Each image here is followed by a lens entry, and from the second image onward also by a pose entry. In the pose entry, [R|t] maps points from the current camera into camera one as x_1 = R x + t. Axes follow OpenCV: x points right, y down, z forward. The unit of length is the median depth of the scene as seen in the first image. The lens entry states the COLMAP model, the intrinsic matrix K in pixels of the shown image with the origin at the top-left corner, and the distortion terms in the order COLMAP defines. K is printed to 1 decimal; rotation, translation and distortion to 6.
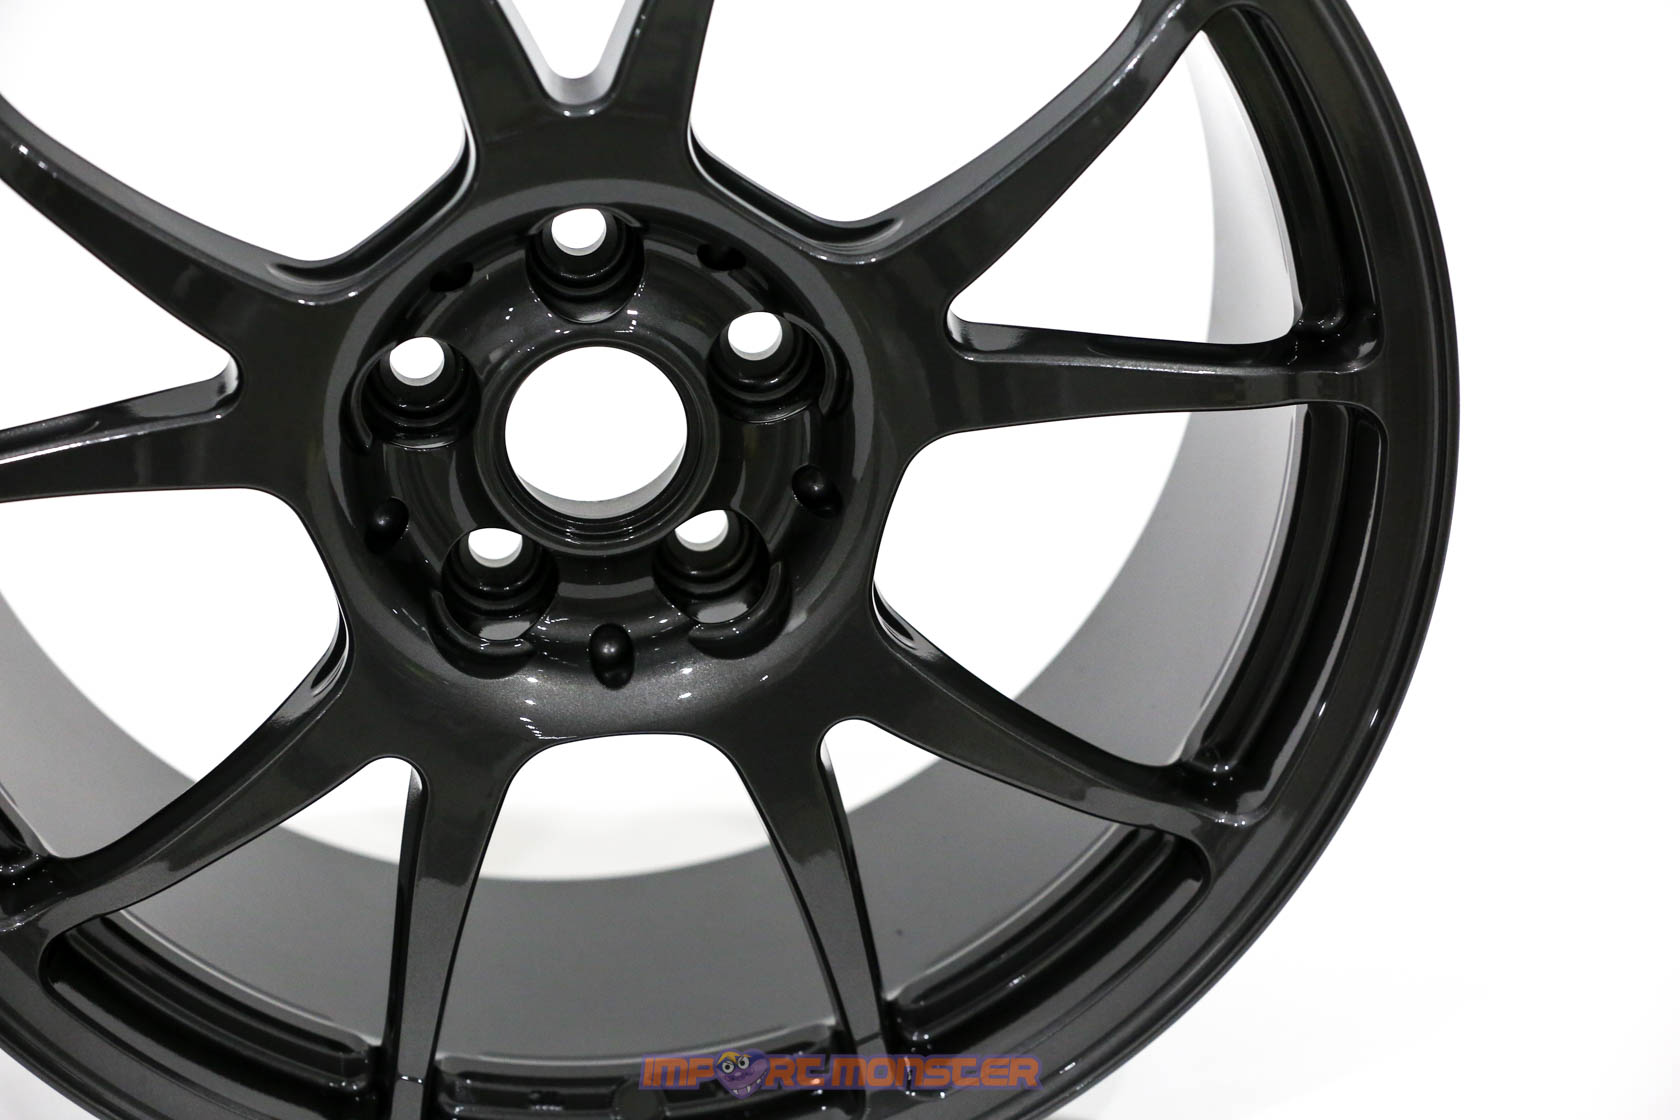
lens RADIAL K [[4238.3, 0, 840.0], [0, 4238.3, 560.0], [0, 0, 1]] dist [0.592753, -0.055997]
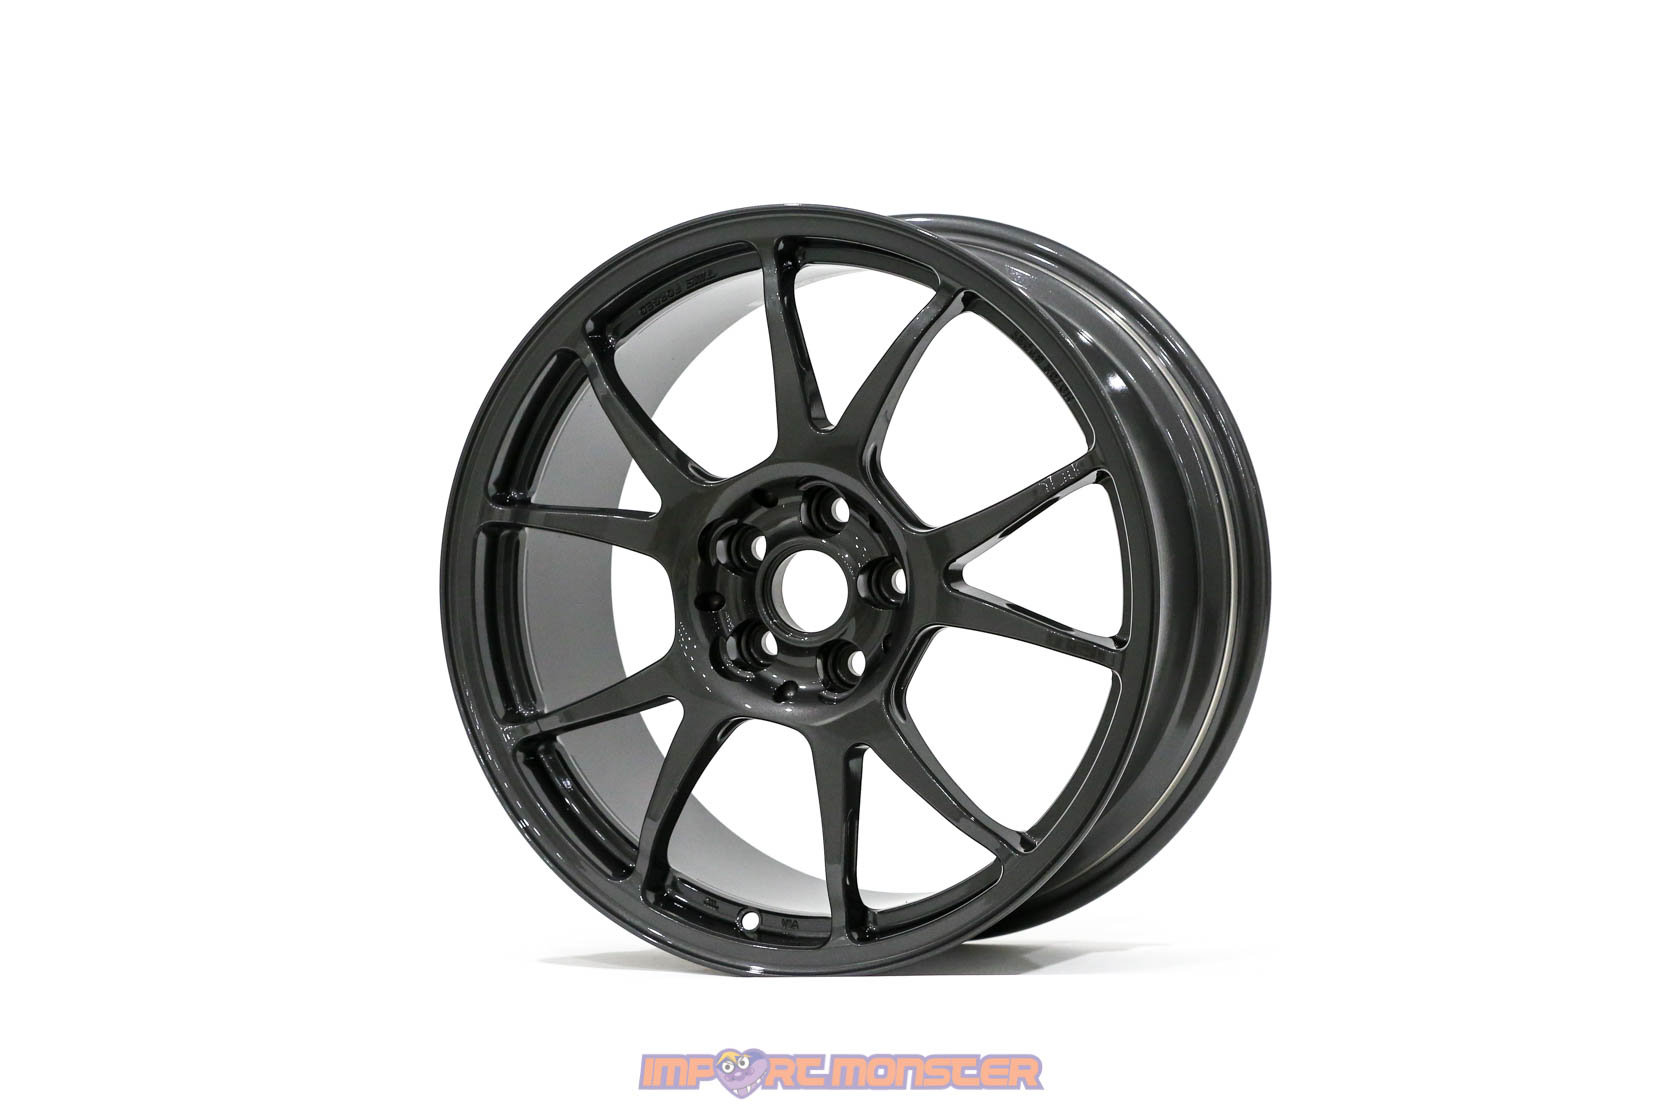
lens RADIAL K [[4582.0, 0, 840.0], [0, 4582.0, 560.0], [0, 0, 1]] dist [-0.001748, -0.011522]
pose [[0.018571, 0.993519, -0.112139, 0.195929], [-0.999751, 0.019844, 0.010251, -0.070394], [0.012410, 0.111921, 0.993640, -1.384601]]
